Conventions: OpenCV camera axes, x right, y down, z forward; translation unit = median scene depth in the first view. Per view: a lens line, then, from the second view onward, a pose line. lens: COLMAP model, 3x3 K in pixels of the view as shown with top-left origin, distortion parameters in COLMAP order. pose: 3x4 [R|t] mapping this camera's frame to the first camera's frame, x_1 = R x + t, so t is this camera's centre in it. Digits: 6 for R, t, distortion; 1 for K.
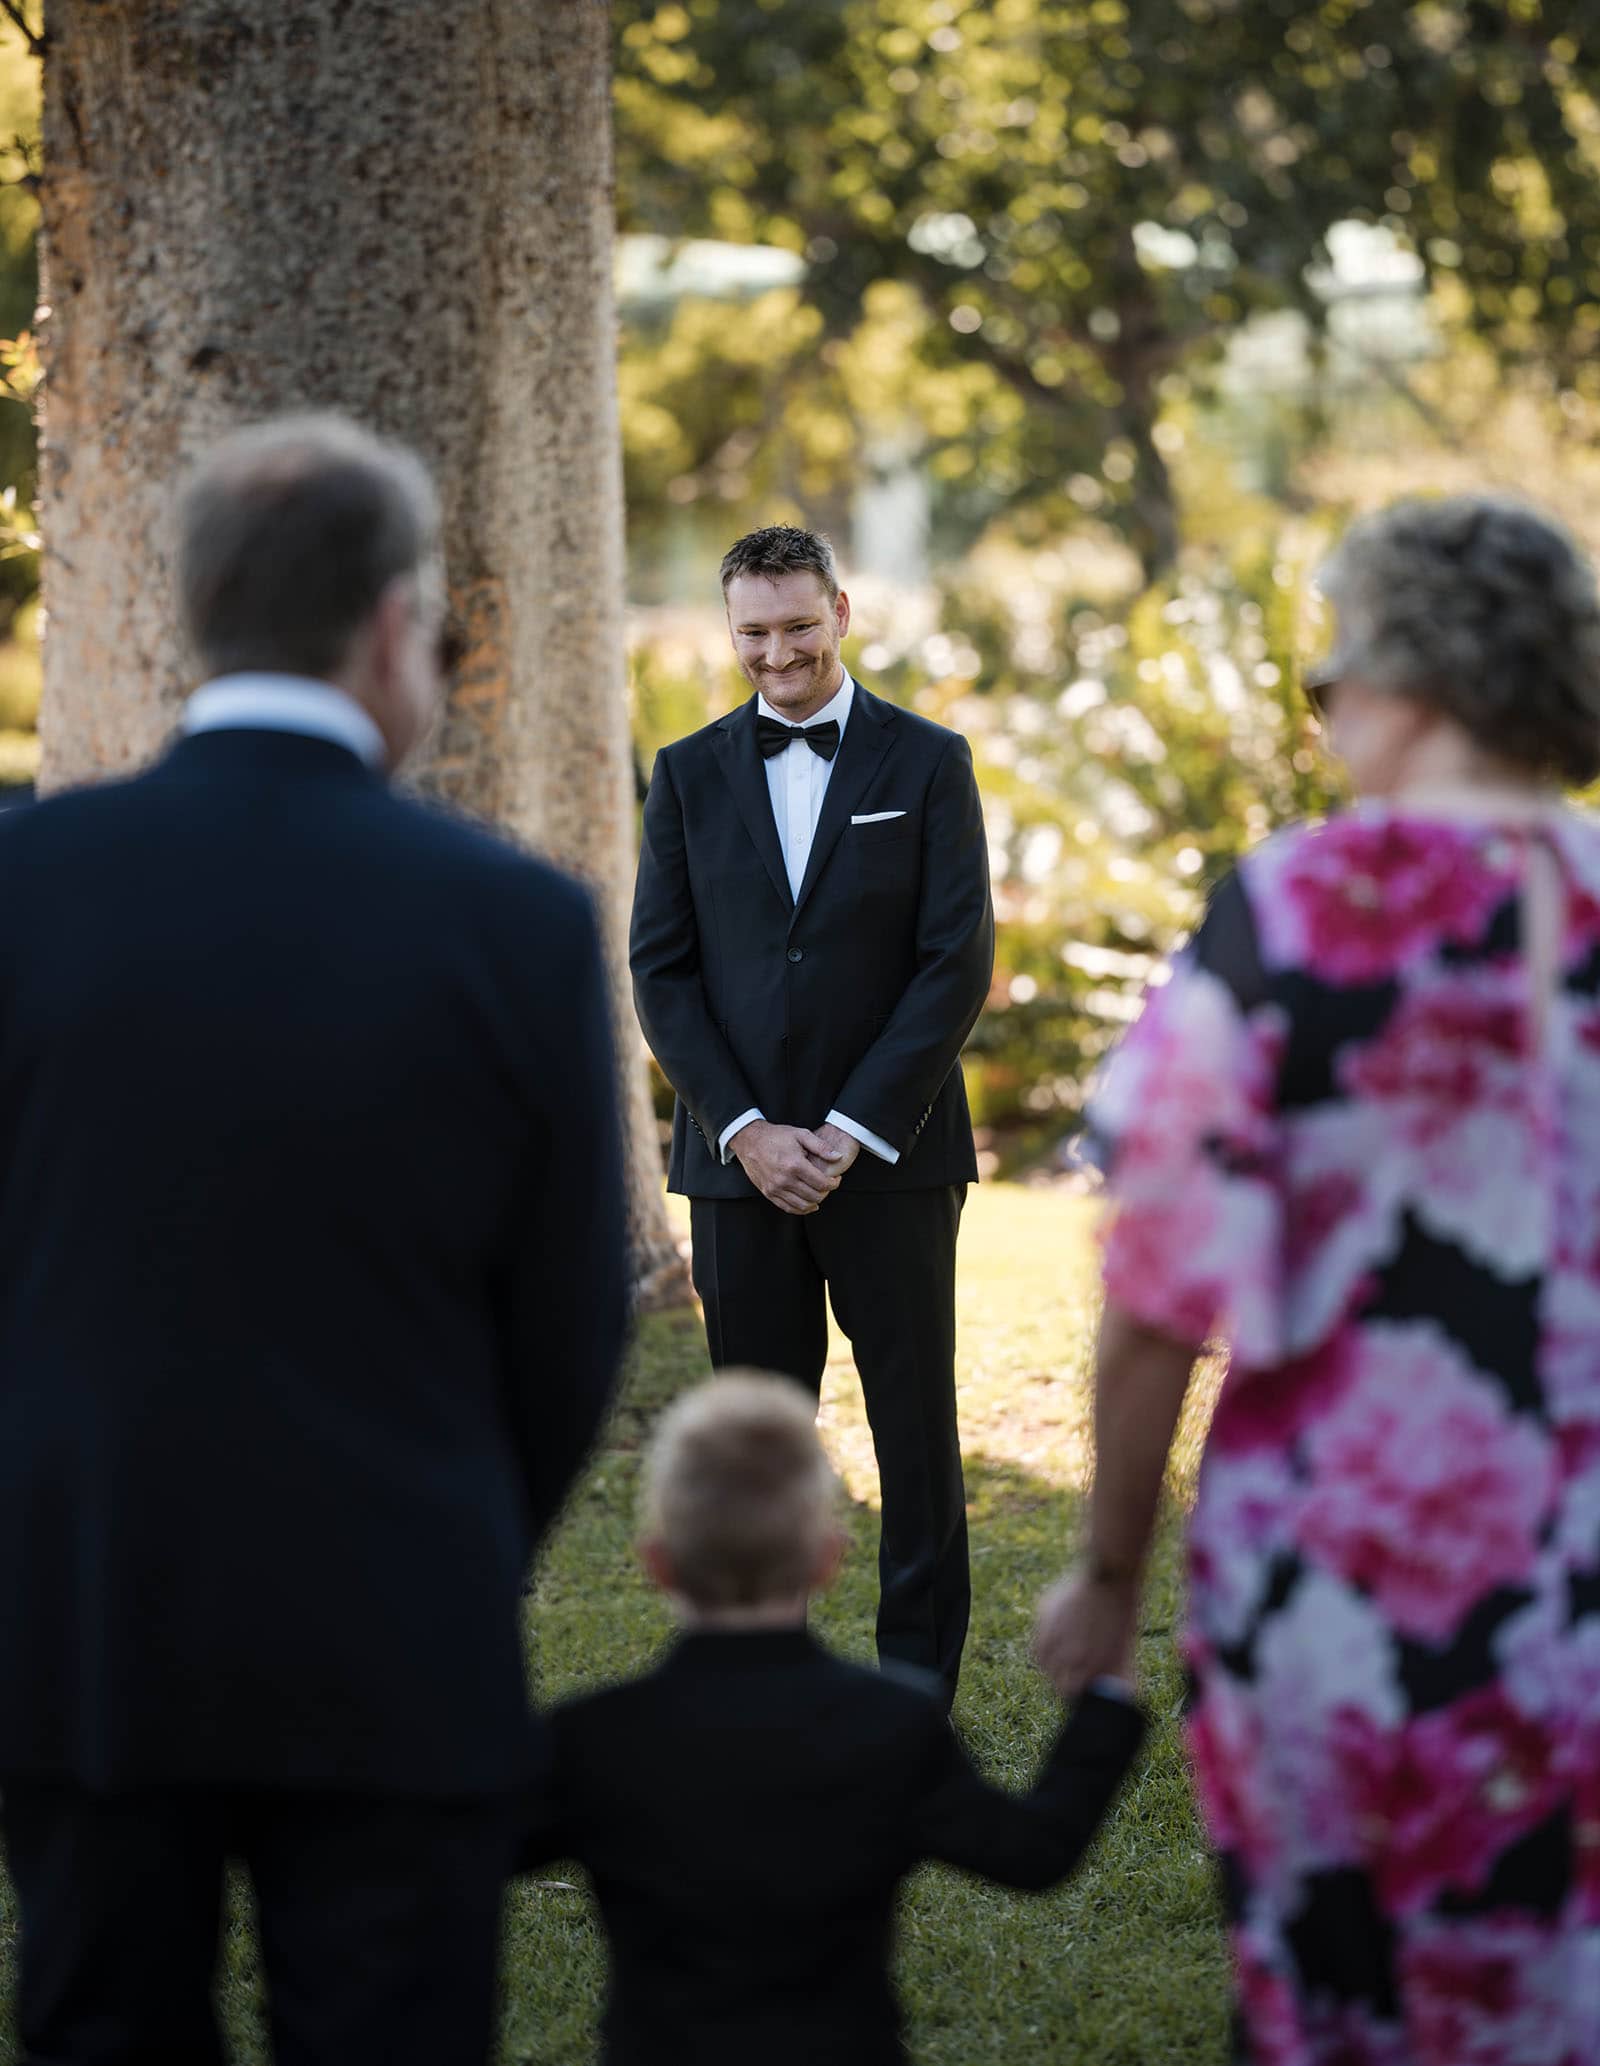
lens RADIAL K [[6495.6, 0, 888.5], [0, 6495.6, 1024.5], [0, 0, 1]] dist [0.118281, 0.000000]
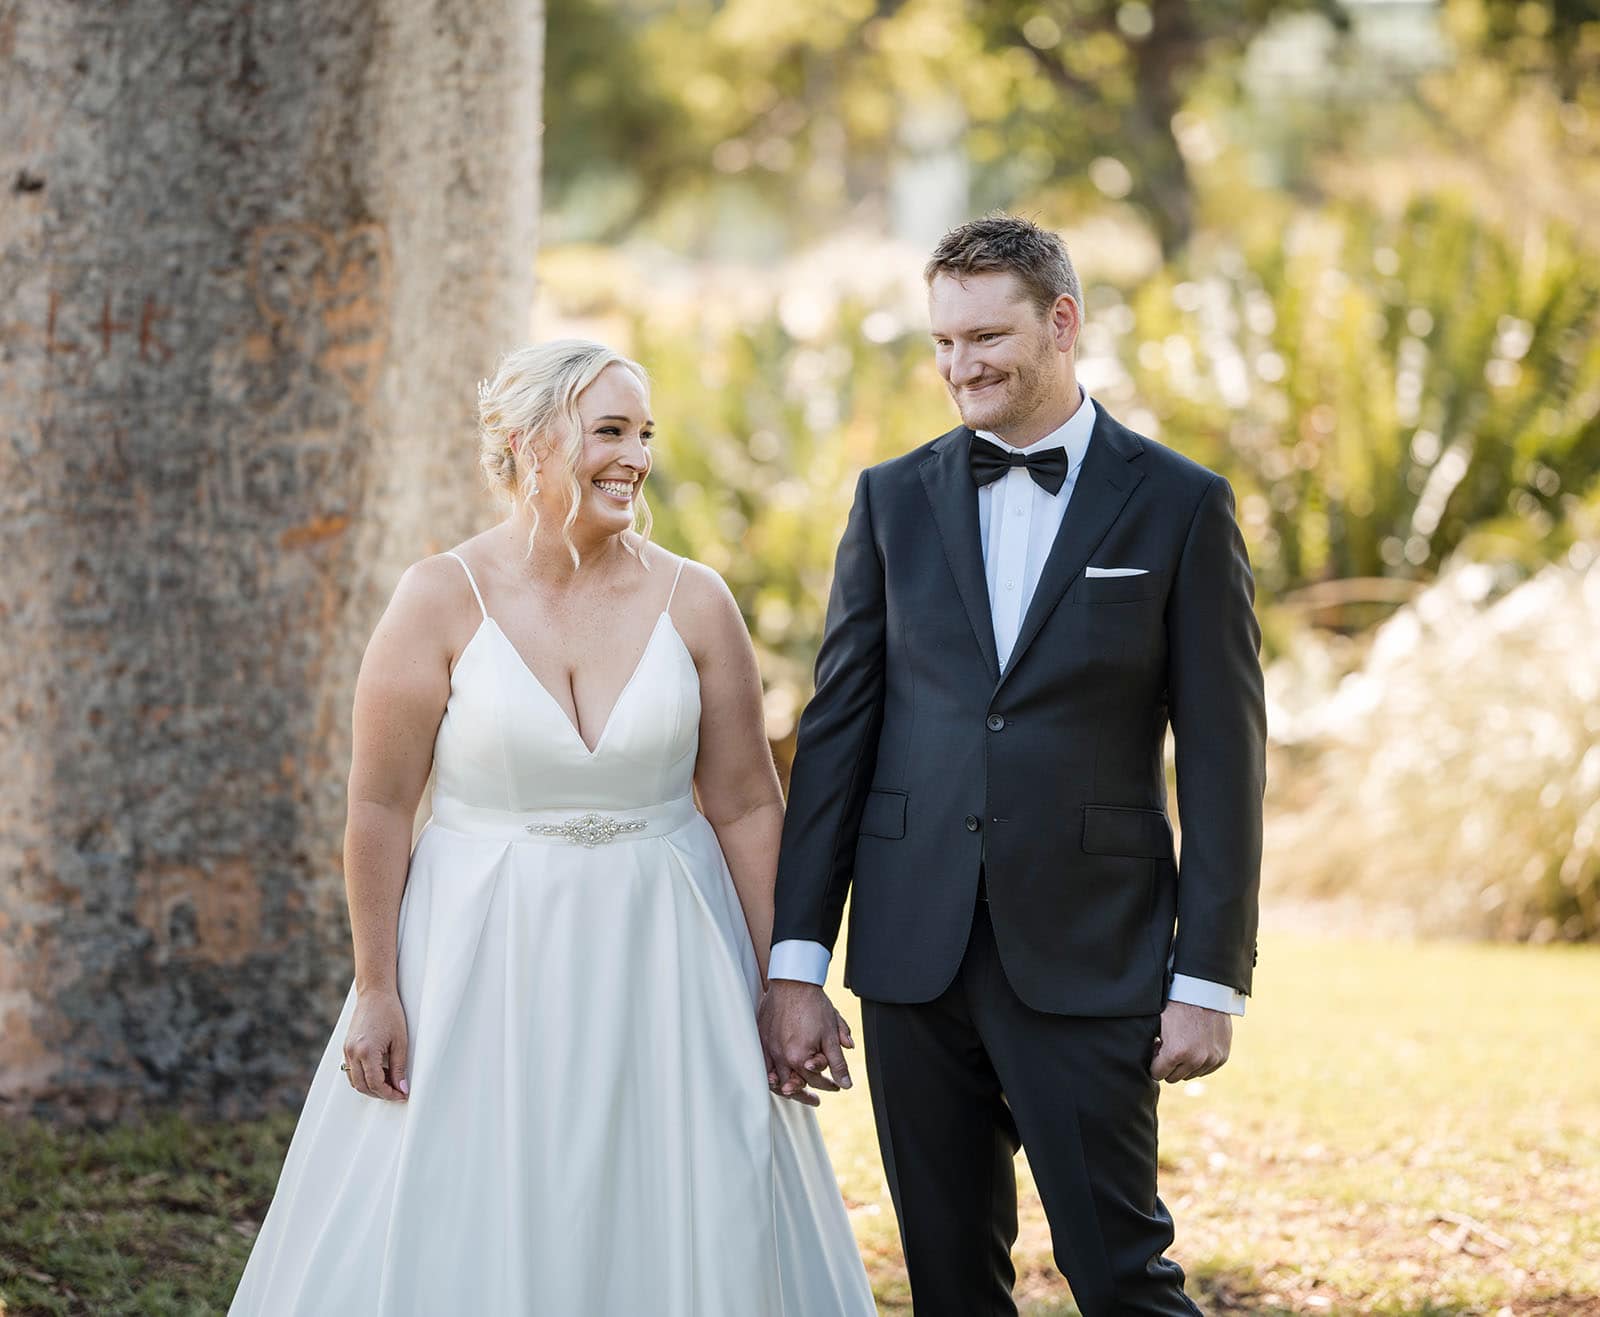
lens RADIAL K [[5356.3, 0, 805.8], [0, 5356.3, 659.4], [0, 0, 1]] dist [0.056089, 0.000000]
pose [[0.998208, 0.053975, -0.025838, 0.017085], [-0.053759, 0.998513, 0.008991, -0.020399], [0.026285, -0.007586, 0.999626, 0.291799]]
